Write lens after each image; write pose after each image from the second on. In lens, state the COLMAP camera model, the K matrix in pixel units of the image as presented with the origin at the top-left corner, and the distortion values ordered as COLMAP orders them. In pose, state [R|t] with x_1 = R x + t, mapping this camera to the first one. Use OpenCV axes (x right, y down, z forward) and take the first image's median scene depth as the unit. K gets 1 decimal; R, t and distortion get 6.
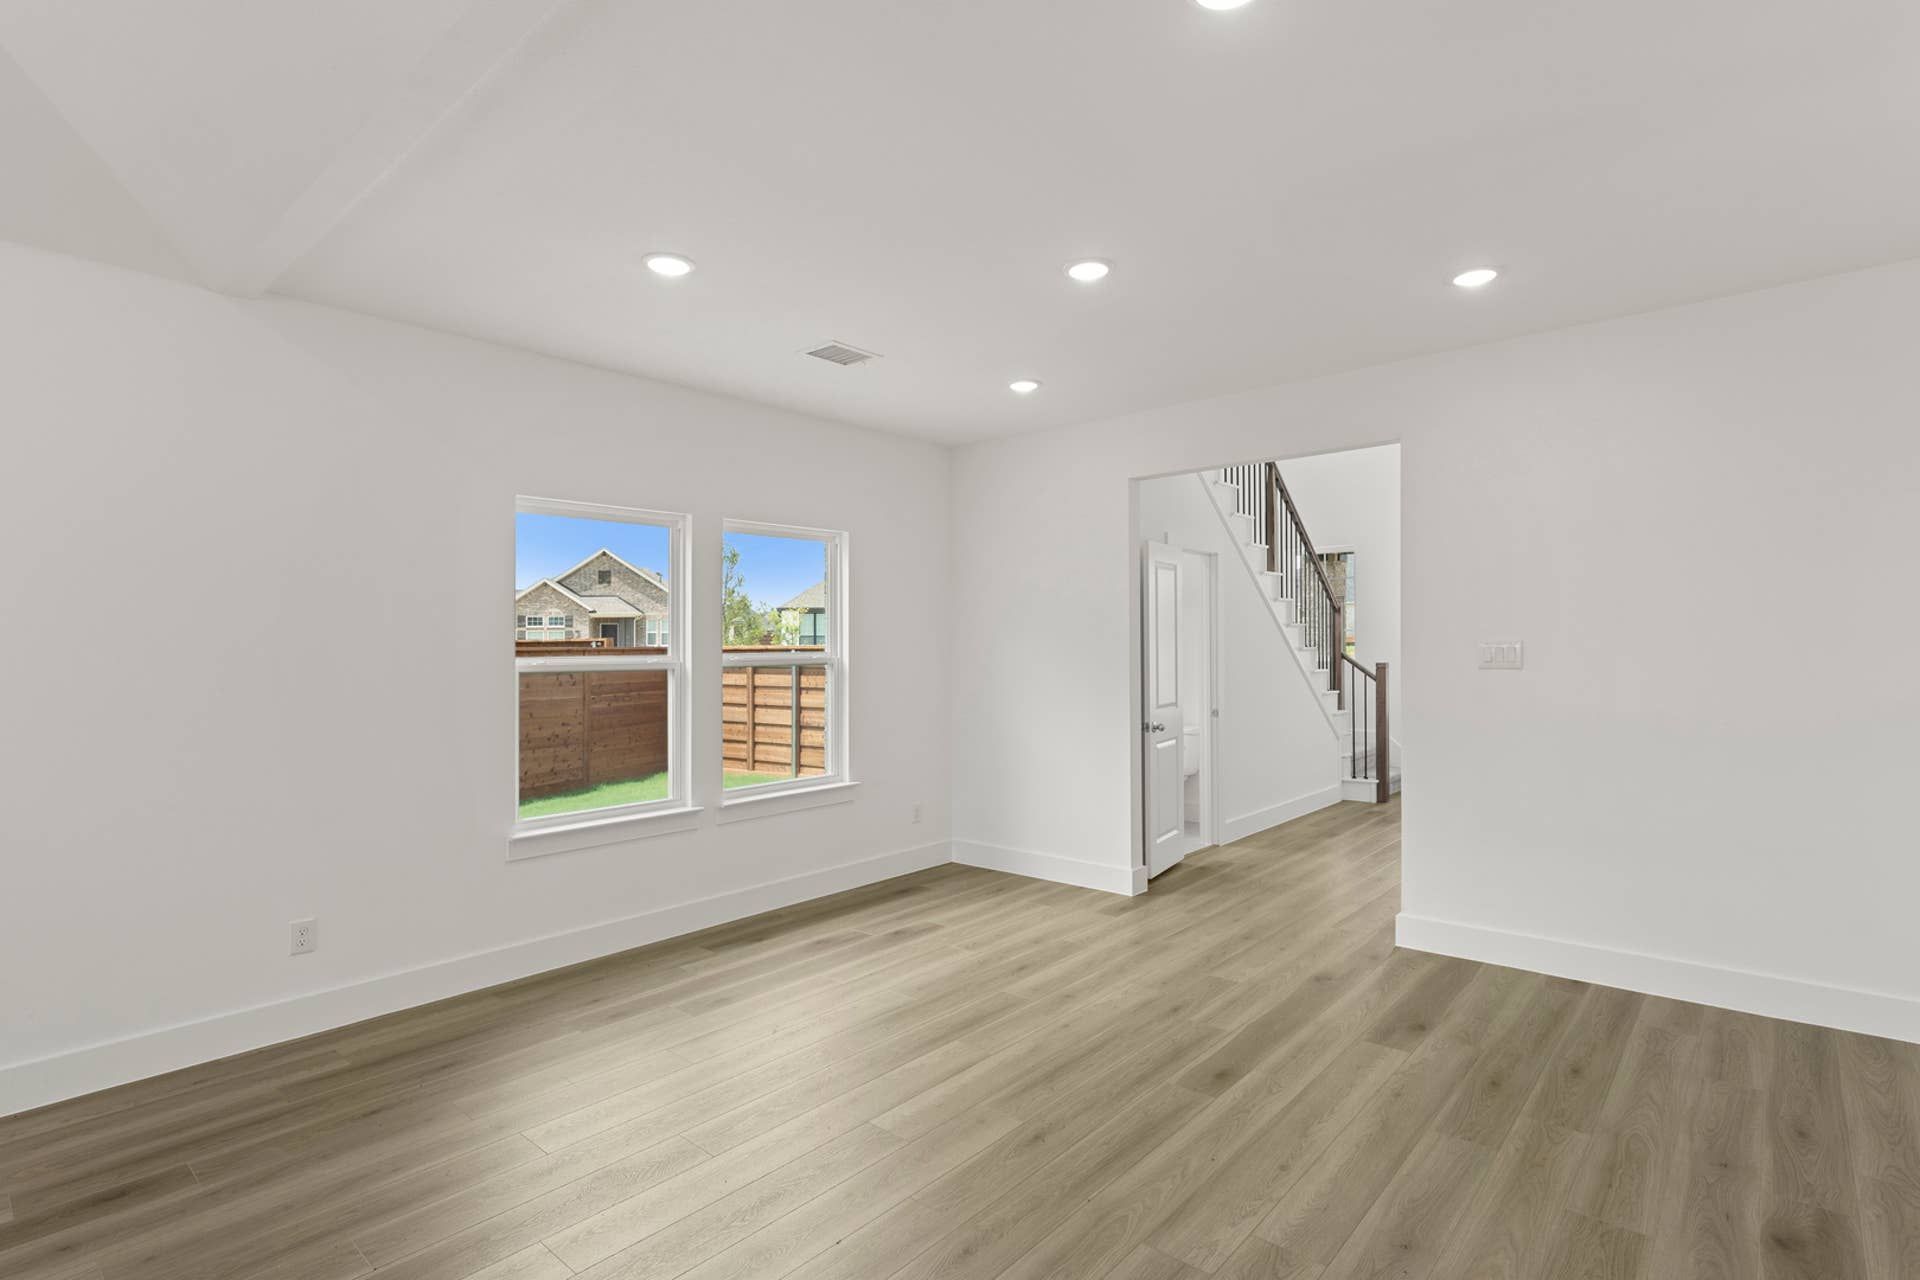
lens RADIAL K [[997.5, 0, 963.8], [0, 997.5, 647.5], [0, 0, 1]] dist [-0.002478, 0.001040]
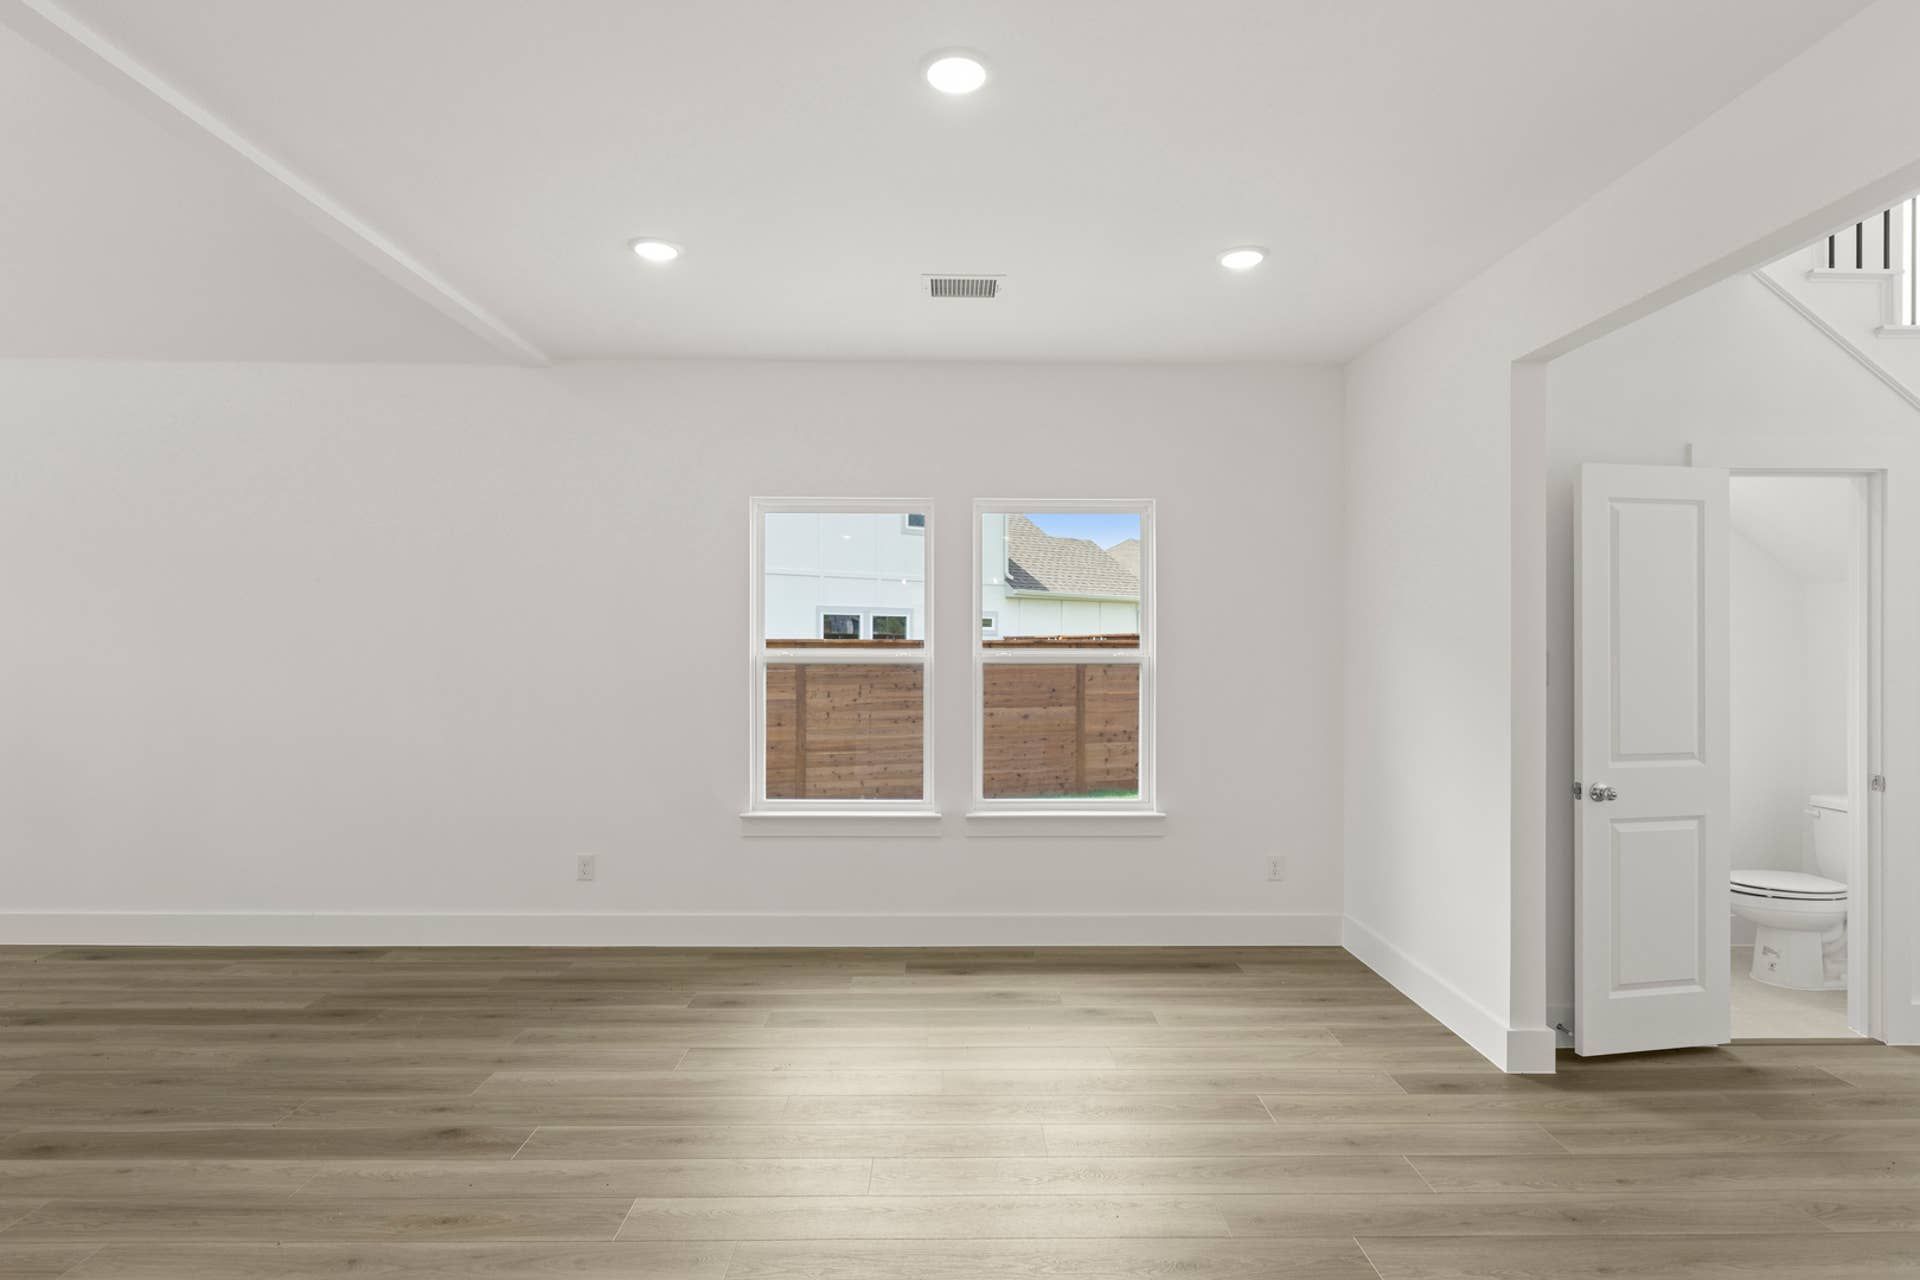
lens RADIAL K [[997.5, 0, 965.5], [0, 997.5, 648.5], [0, 0, 1]] dist [-0.002478, 0.001040]
pose [[0.645503, 0.014255, -0.763625, 0.455569], [-0.013999, 0.999879, 0.006832, -0.000299], [0.763630, 0.006280, 0.645624, 0.419147]]
